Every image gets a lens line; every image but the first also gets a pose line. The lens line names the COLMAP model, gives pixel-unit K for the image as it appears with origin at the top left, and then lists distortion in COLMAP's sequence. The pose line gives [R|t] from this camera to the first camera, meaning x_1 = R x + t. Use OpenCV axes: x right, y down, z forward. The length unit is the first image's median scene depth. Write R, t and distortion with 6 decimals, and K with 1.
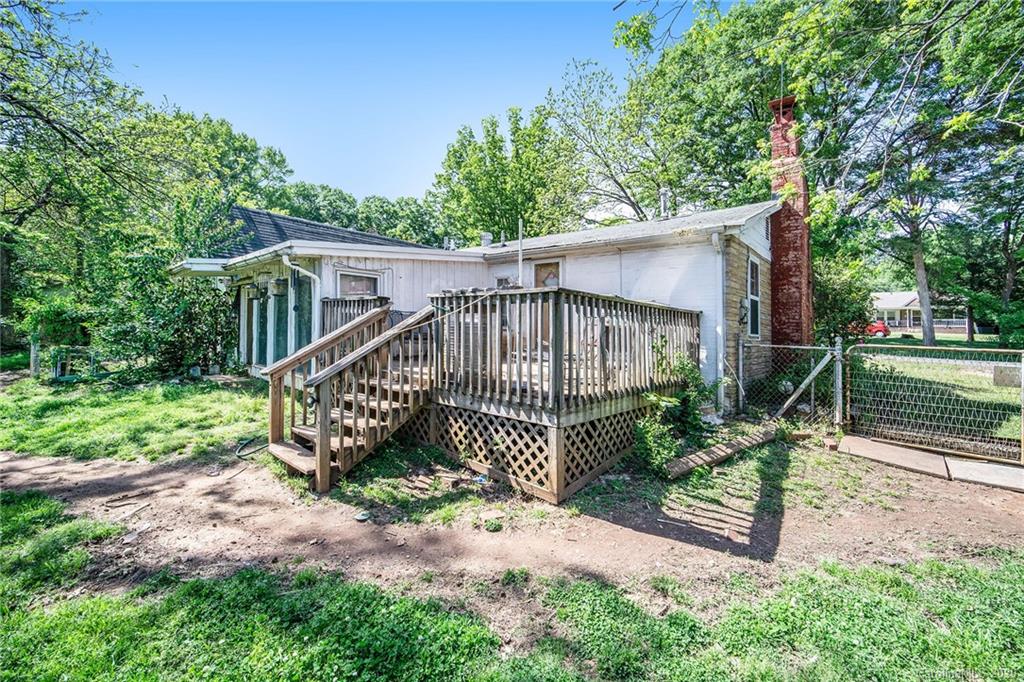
lens RADIAL K [[405.8, 0, 503.5], [0, 405.8, 324.6], [0, 0, 1]] dist [0.001144, 0.000019]
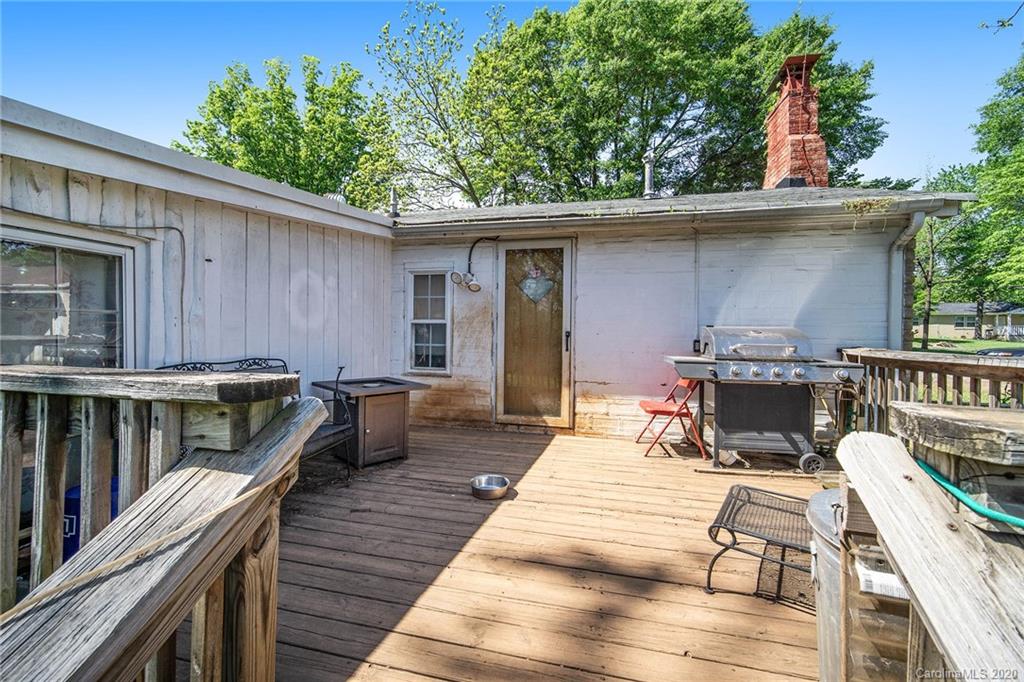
lens RADIAL K [[444.2, 0, 510.8], [0, 444.2, 313.5], [0, 0, 1]] dist [0.001820, 0.000203]
pose [[0.888861, 0.002845, 0.458168, -0.166050], [0.011093, 0.999554, -0.027727, -0.049685], [-0.458042, 0.029728, 0.888433, 0.472030]]
